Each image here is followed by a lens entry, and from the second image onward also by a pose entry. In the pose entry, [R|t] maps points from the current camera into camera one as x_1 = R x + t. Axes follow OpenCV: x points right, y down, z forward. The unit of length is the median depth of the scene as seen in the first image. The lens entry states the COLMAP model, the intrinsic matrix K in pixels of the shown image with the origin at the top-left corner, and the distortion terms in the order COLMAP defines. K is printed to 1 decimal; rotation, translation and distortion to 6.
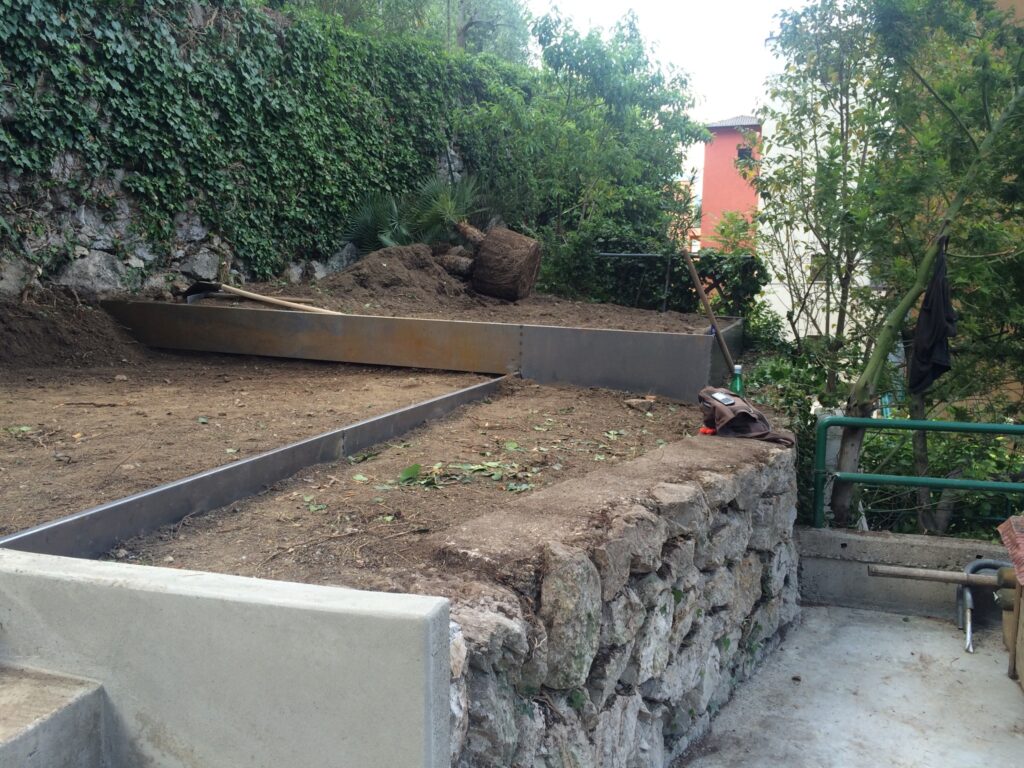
lens RADIAL K [[874.5, 0, 512.0], [0, 874.5, 384.0], [0, 0, 1]] dist [0.093473, -0.133930]
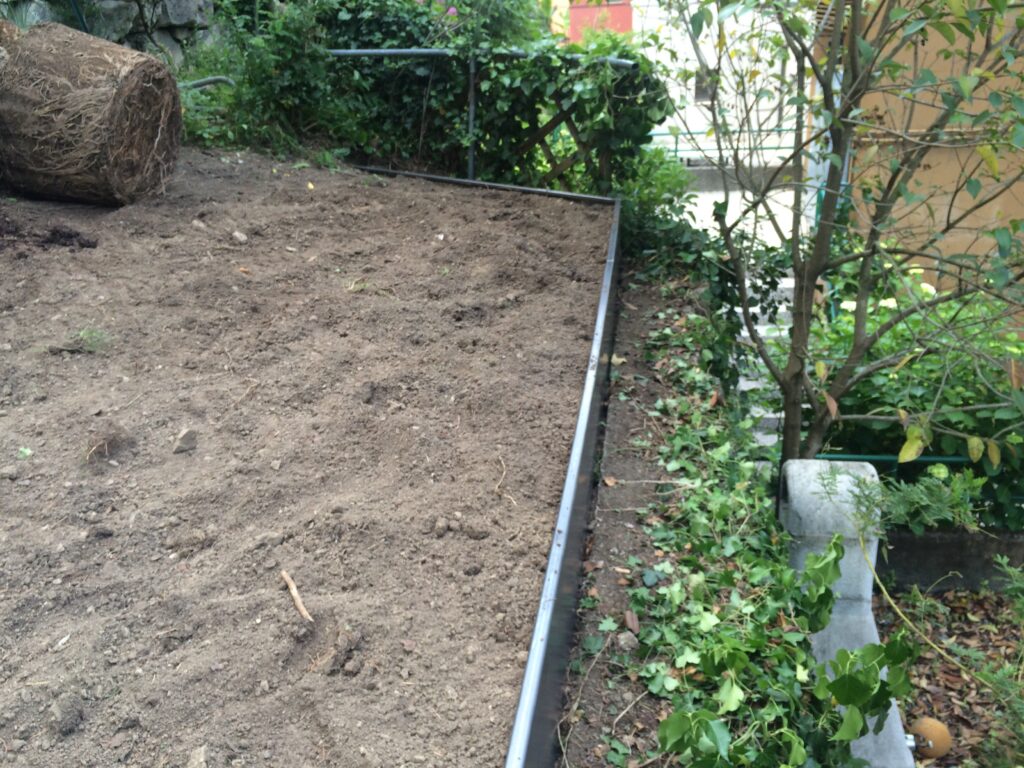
lens RADIAL K [[874.5, 0, 512.0], [0, 874.5, 384.0], [0, 0, 1]] dist [0.093473, -0.133930]
pose [[0.988493, -0.111467, 0.102253, 0.178208], [0.076977, 0.952607, 0.294303, -0.154448], [-0.130212, -0.283045, 0.950226, 0.647476]]
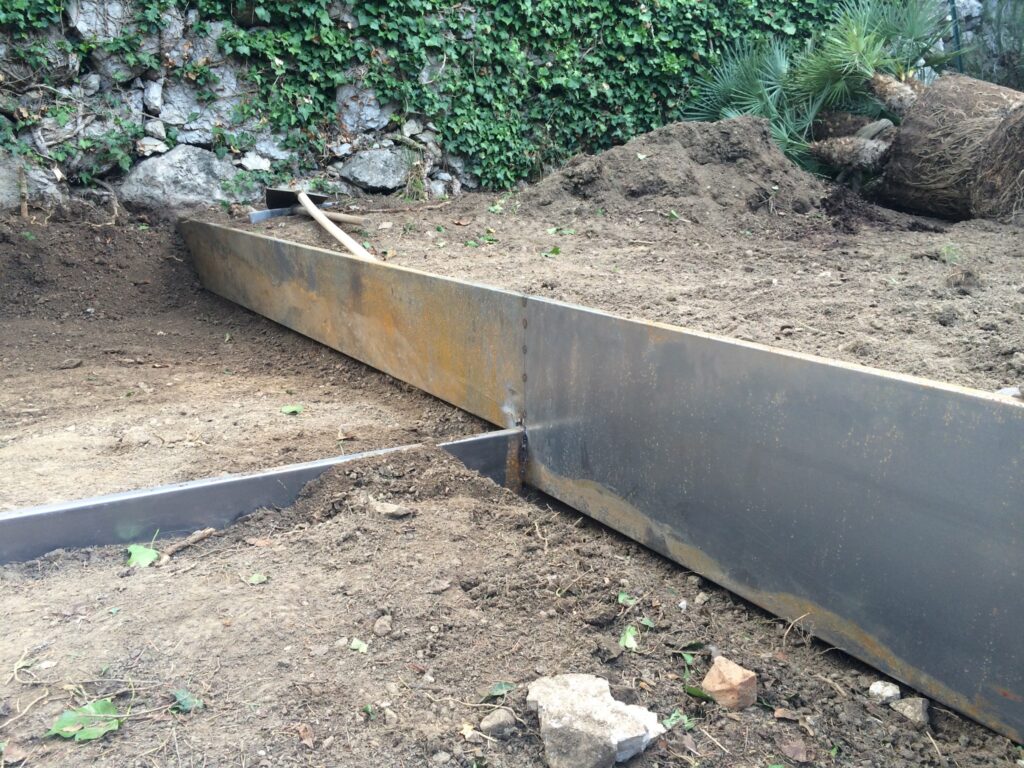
lens RADIAL K [[874.5, 0, 512.0], [0, 874.5, 384.0], [0, 0, 1]] dist [0.093473, -0.133930]
pose [[0.764667, 0.126697, -0.631848, 0.170343], [-0.069541, 0.990980, 0.114550, -0.053726], [0.640663, -0.043653, 0.766581, 0.540108]]
